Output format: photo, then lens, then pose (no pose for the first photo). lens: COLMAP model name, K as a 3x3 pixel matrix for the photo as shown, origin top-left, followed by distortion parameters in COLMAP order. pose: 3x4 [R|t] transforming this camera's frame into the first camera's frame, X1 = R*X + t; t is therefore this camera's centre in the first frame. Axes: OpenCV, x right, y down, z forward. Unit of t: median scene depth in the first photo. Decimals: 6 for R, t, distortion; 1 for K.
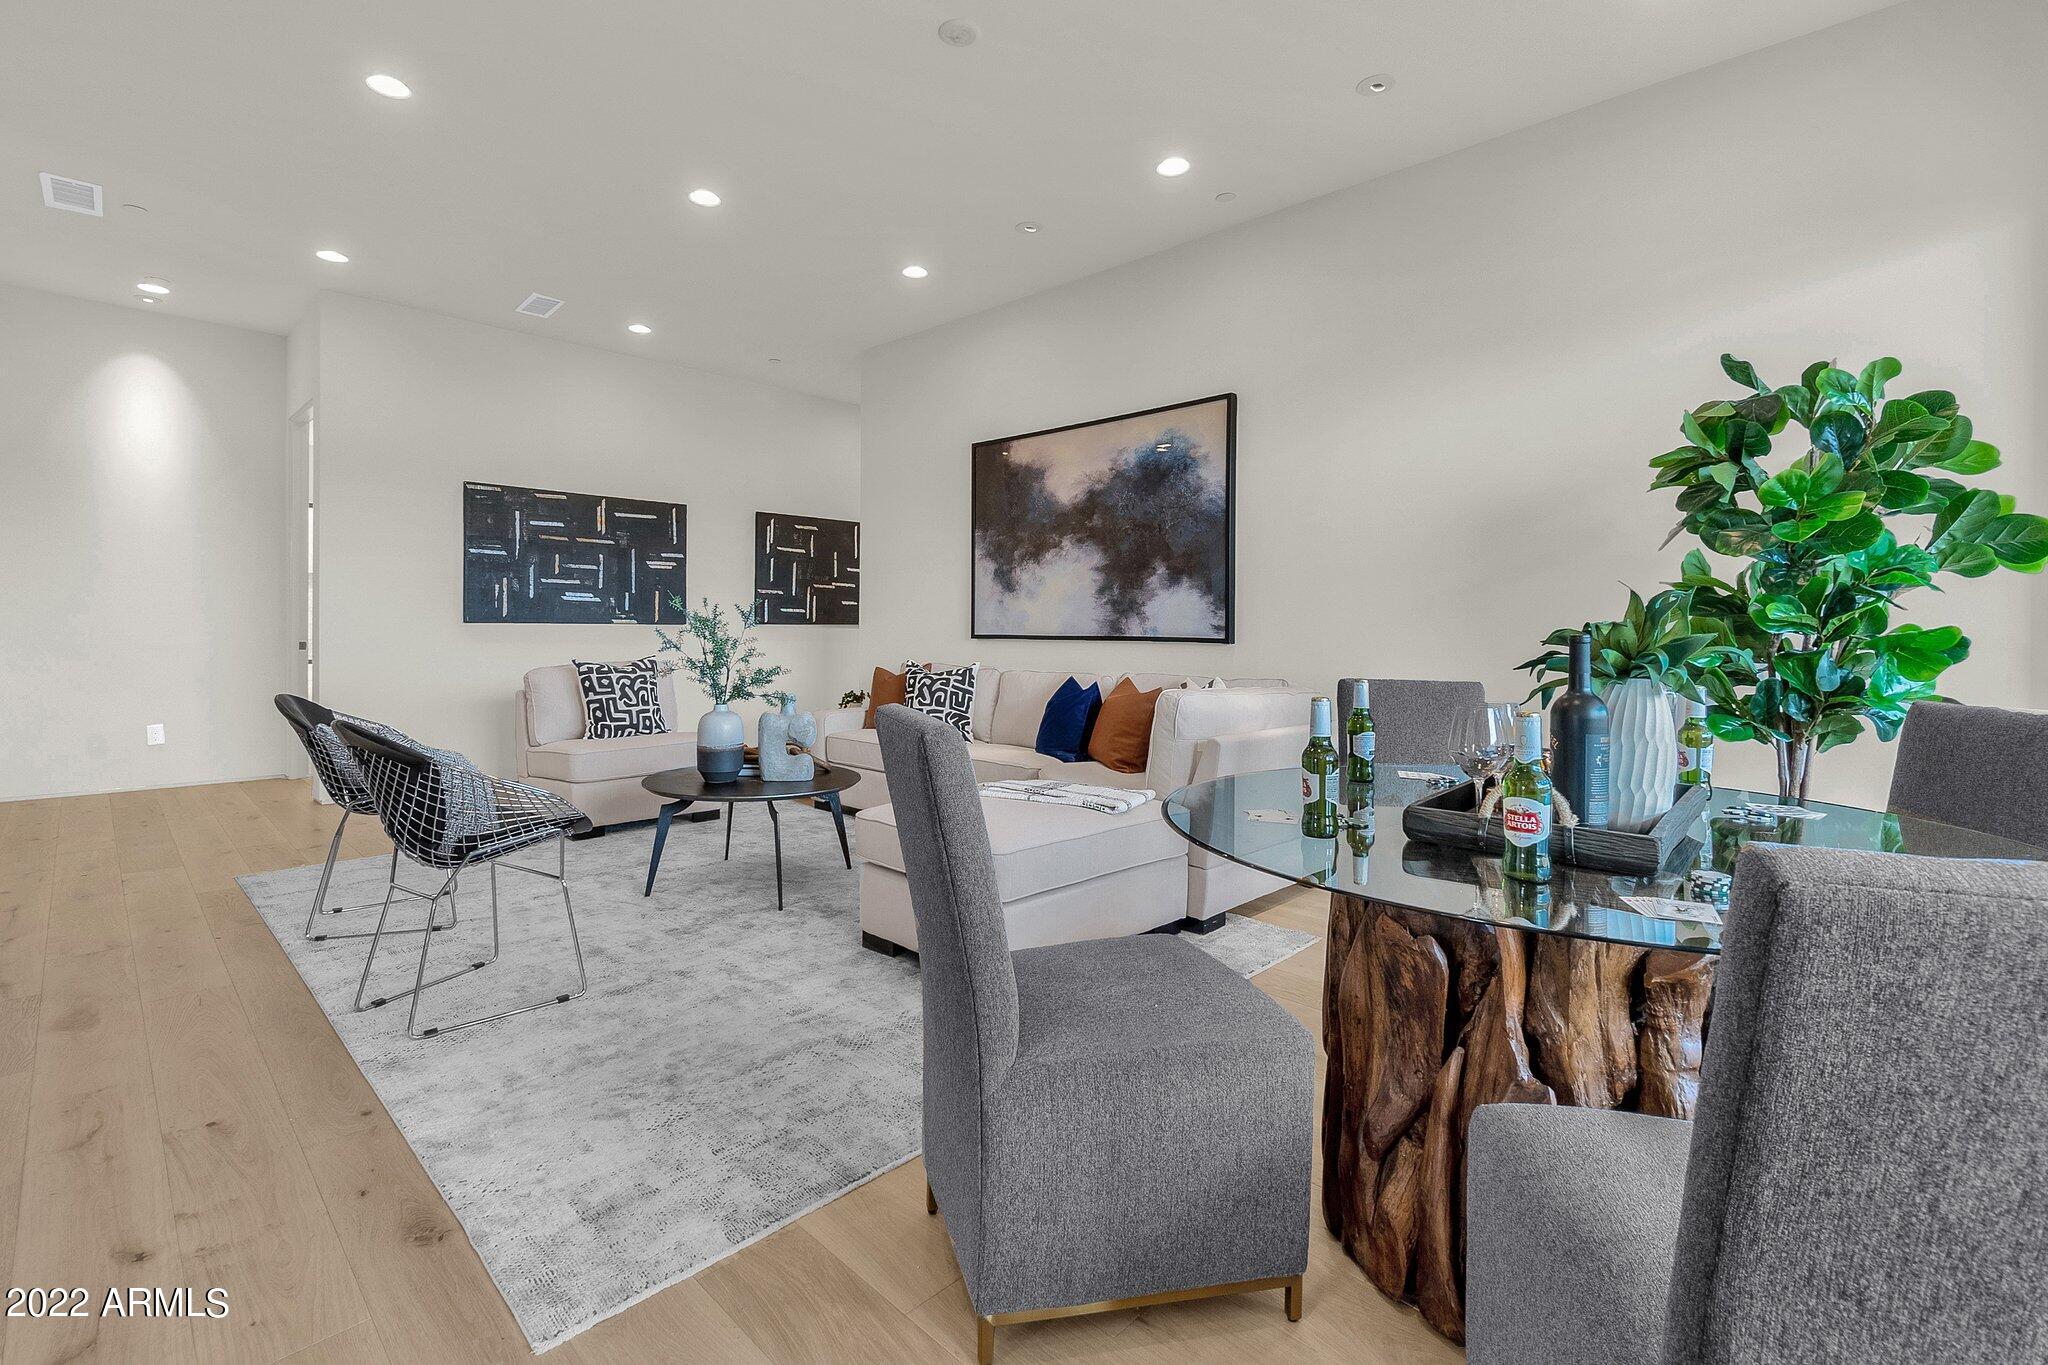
lens RADIAL K [[914.6, 0, 1010.1], [0, 914.6, 638.1], [0, 0, 1]] dist [-0.003771, 0.000280]
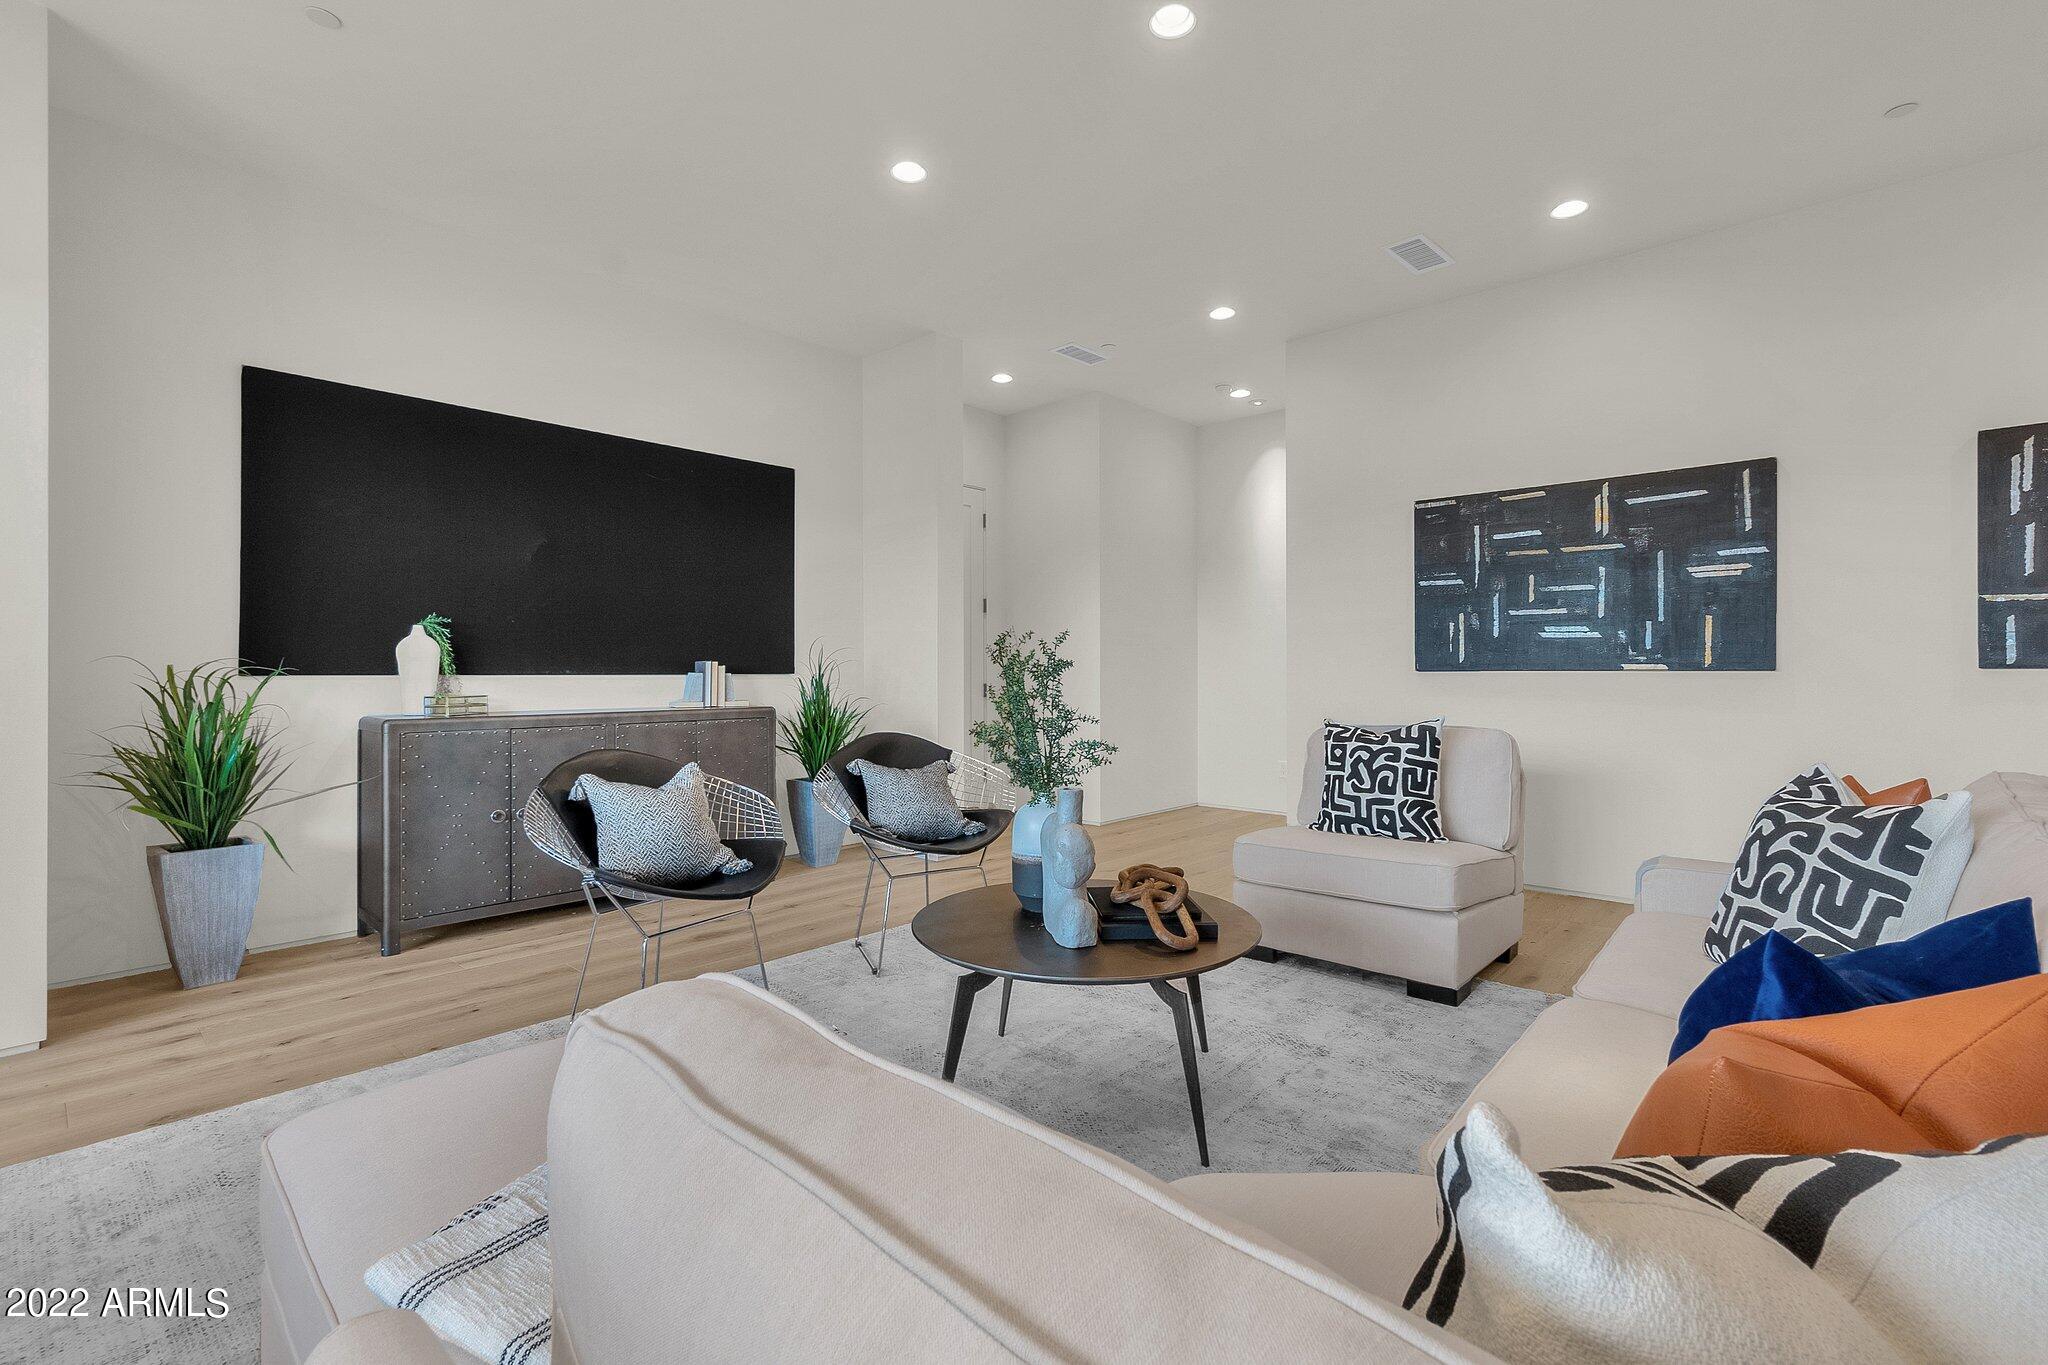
lens RADIAL K [[914.6, 0, 1025.1], [0, 914.6, 675.5], [0, 0, 1]] dist [-0.003771, 0.000280]
pose [[0.041773, -0.002814, -0.999123, 0.211269], [-0.009660, 0.999948, -0.003220, -0.006295], [0.999080, 0.009786, 0.041744, 0.585248]]
